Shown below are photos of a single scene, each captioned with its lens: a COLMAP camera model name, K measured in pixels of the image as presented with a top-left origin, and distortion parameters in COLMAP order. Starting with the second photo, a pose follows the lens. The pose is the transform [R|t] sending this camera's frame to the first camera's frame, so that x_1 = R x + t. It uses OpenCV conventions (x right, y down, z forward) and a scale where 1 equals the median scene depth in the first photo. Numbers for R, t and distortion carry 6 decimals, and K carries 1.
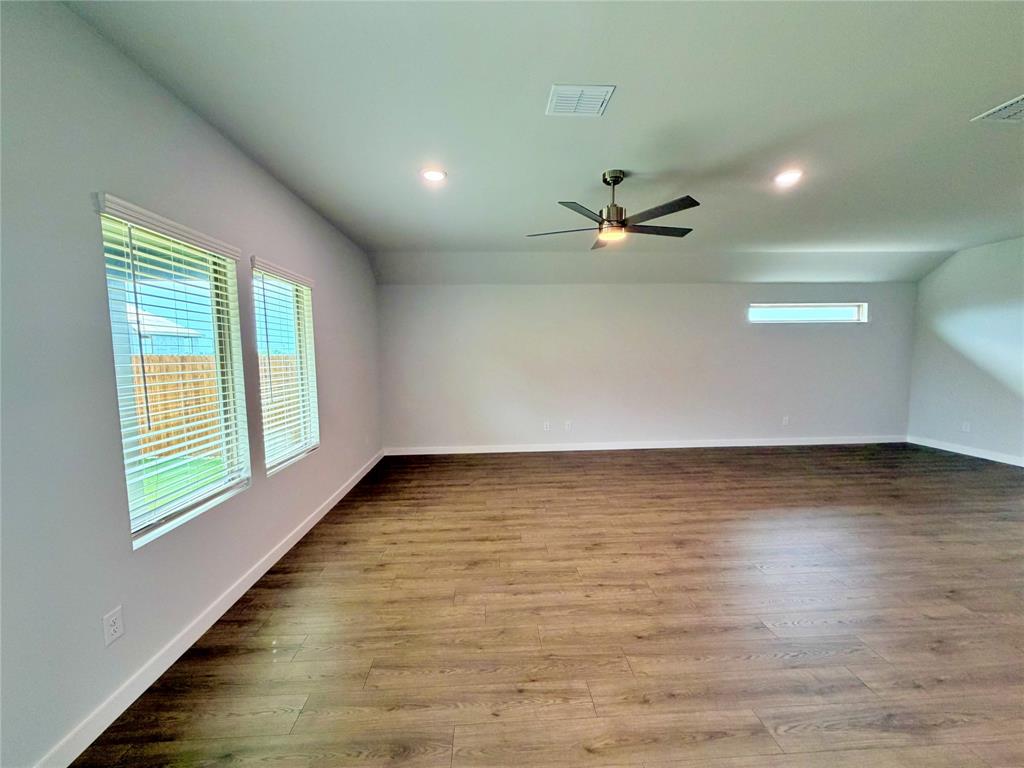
lens RADIAL K [[407.8, 0, 508.6], [0, 407.8, 393.0], [0, 0, 1]] dist [-0.000251, -0.000204]
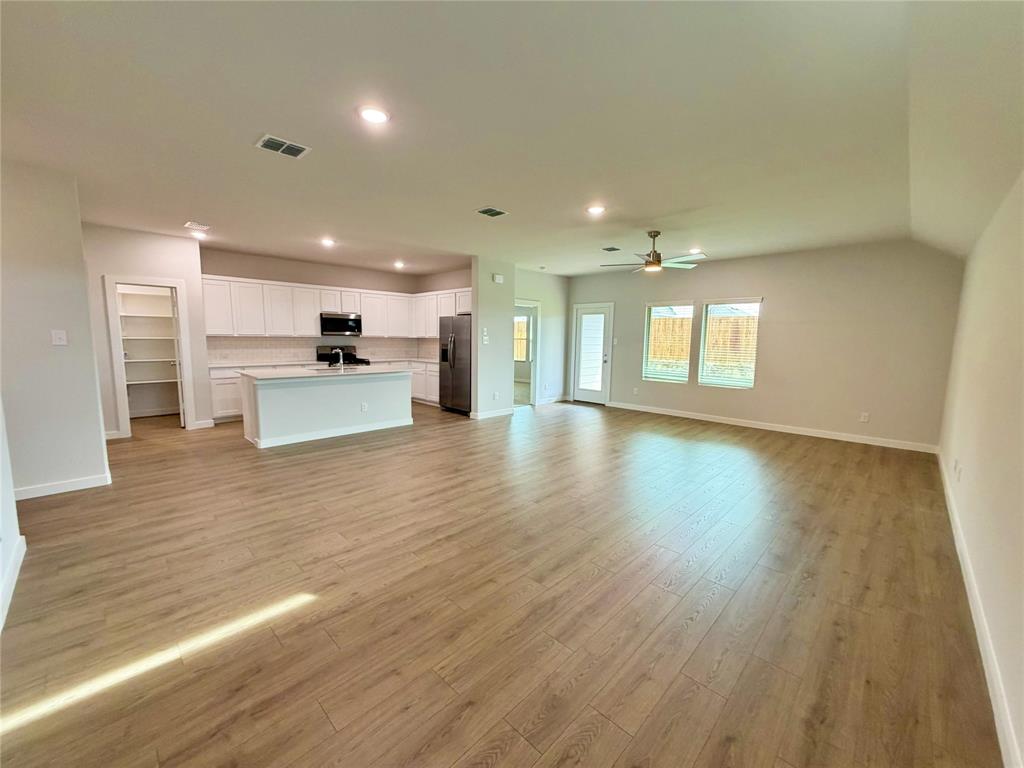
lens RADIAL K [[407.8, 0, 509.1], [0, 407.8, 386.7], [0, 0, 1]] dist [-0.000251, -0.000204]
pose [[-0.735876, 0.085675, -0.671675, 1.596318], [-0.070584, 0.976853, 0.201933, -0.172798], [0.673428, 0.196007, -0.712795, 1.598834]]
